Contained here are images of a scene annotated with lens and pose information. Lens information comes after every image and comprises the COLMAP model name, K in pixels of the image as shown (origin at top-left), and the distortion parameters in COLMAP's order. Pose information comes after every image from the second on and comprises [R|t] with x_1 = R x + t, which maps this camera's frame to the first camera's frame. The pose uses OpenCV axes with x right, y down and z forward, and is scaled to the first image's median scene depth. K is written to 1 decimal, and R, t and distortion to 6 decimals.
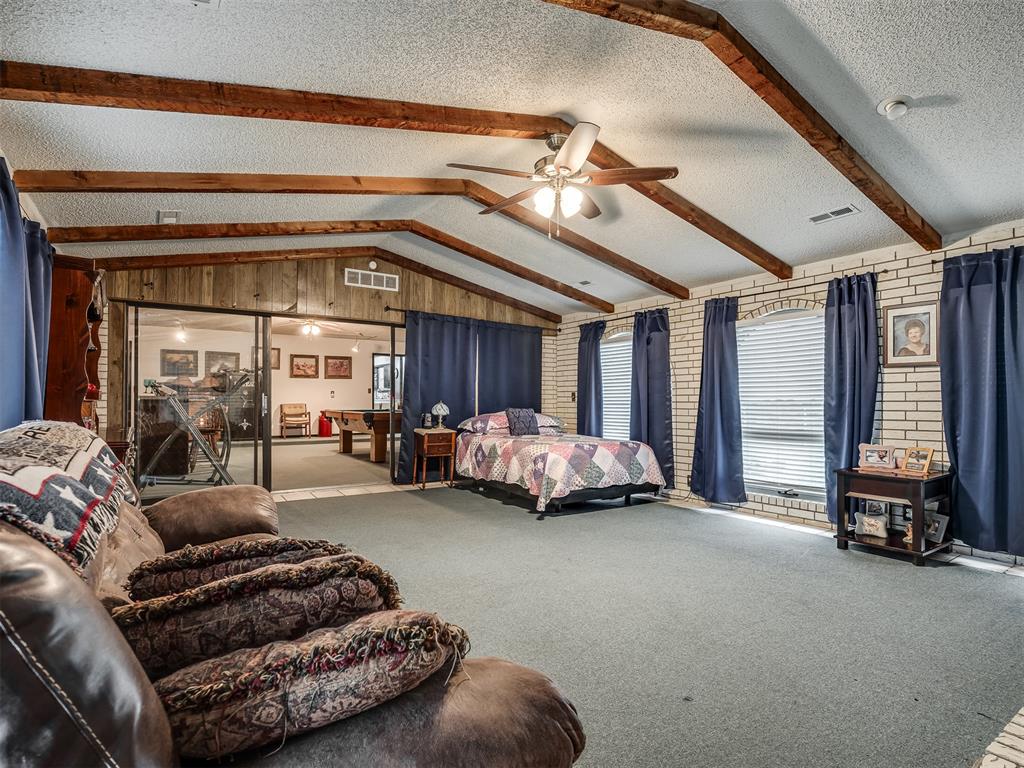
lens RADIAL K [[535.3, 0, 517.7], [0, 535.3, 392.1], [0, 0, 1]] dist [-0.018289, -0.000861]
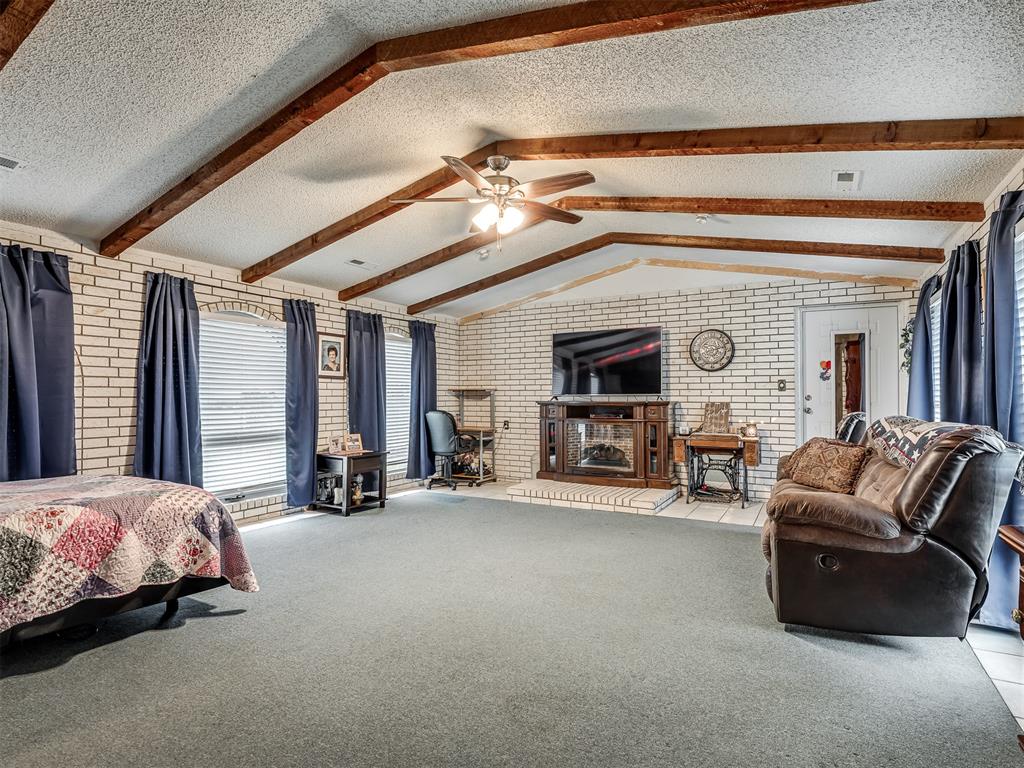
lens RADIAL K [[535.3, 0, 517.5], [0, 535.3, 390.9], [0, 0, 1]] dist [-0.018289, -0.000861]
pose [[-0.443589, 0.005906, 0.896211, -0.670888], [-0.018616, 0.999702, -0.015802, -0.001725], [-0.896037, -0.023693, -0.443346, 1.064834]]
